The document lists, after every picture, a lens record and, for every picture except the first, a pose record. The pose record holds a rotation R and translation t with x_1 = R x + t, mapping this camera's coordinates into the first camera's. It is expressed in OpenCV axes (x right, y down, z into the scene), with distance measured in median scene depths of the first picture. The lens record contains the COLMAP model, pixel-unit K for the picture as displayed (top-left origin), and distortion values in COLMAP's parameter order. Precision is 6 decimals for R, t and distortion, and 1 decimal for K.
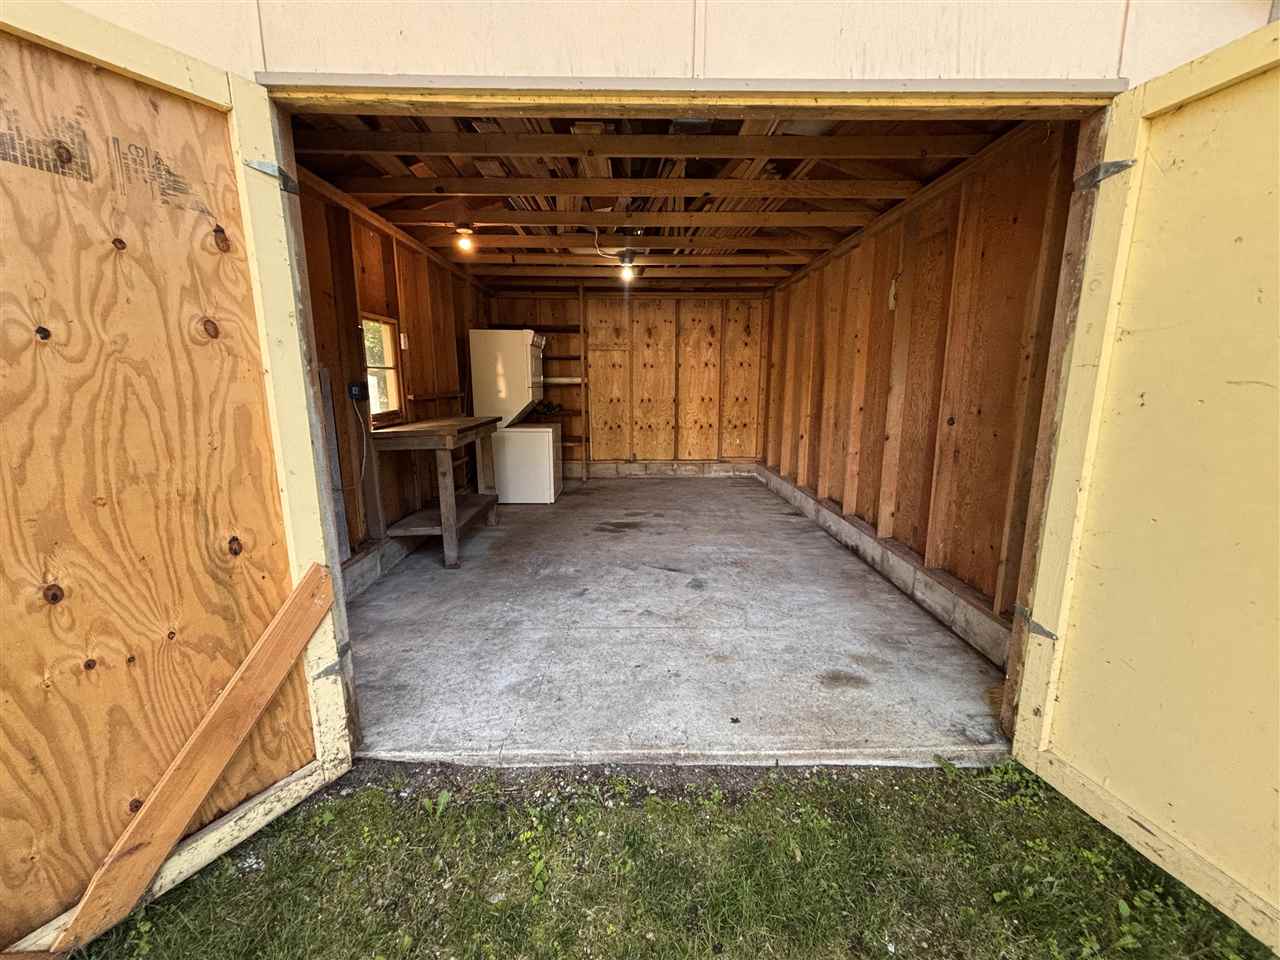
lens RADIAL K [[519.1, 0, 640.0], [0, 519.1, 480.0], [0, 0, 1]] dist [-0.001465, -0.000276]
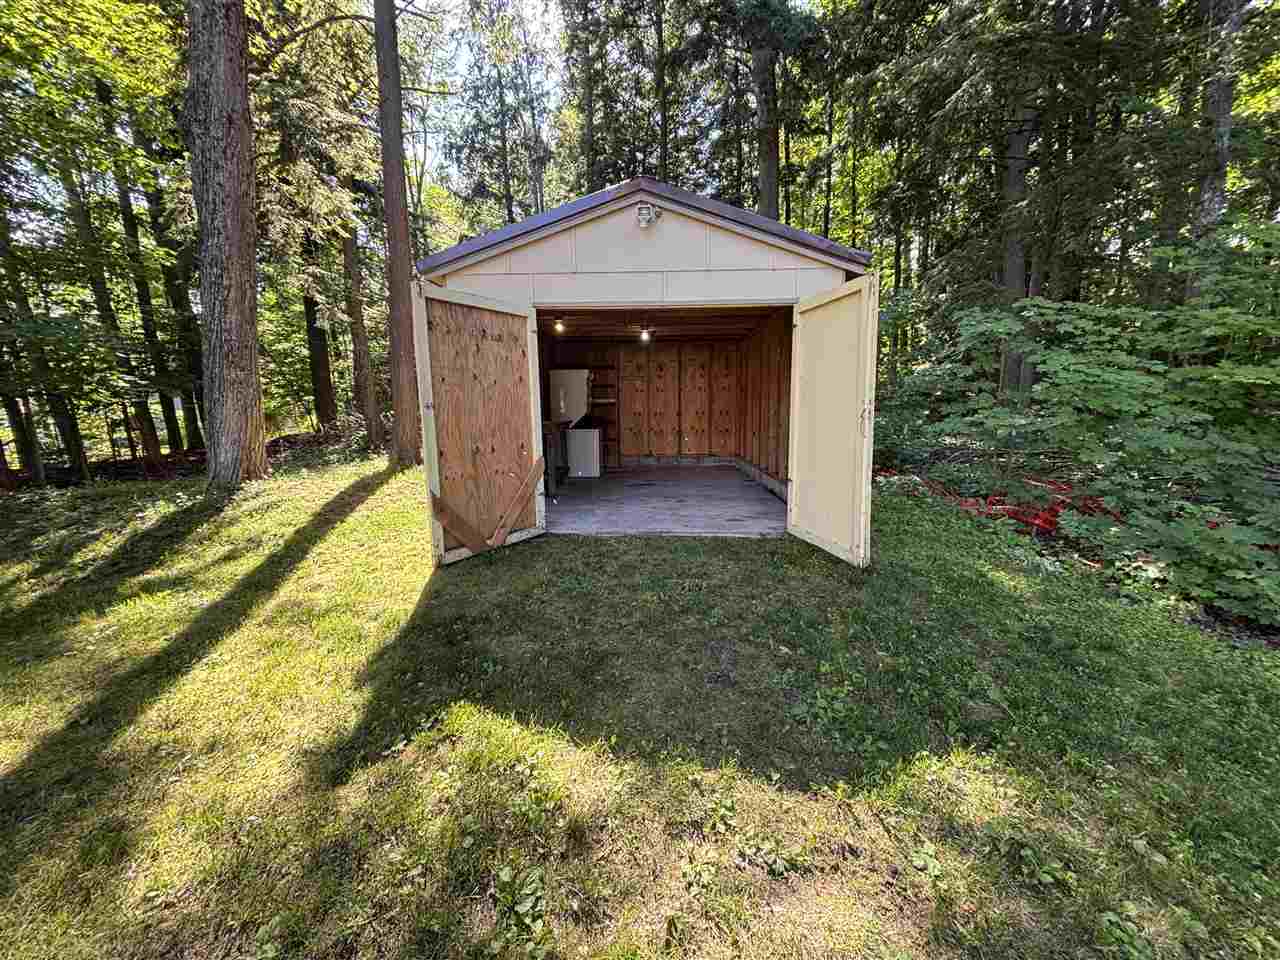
lens RADIAL K [[519.1, 0, 640.0], [0, 519.1, 480.0], [0, 0, 1]] dist [-0.001465, -0.000276]
pose [[0.999138, -0.005415, -0.041161, 0.035133], [0.003385, 0.998781, -0.049245, 0.208173], [0.041377, 0.049063, 0.997938, -0.902543]]
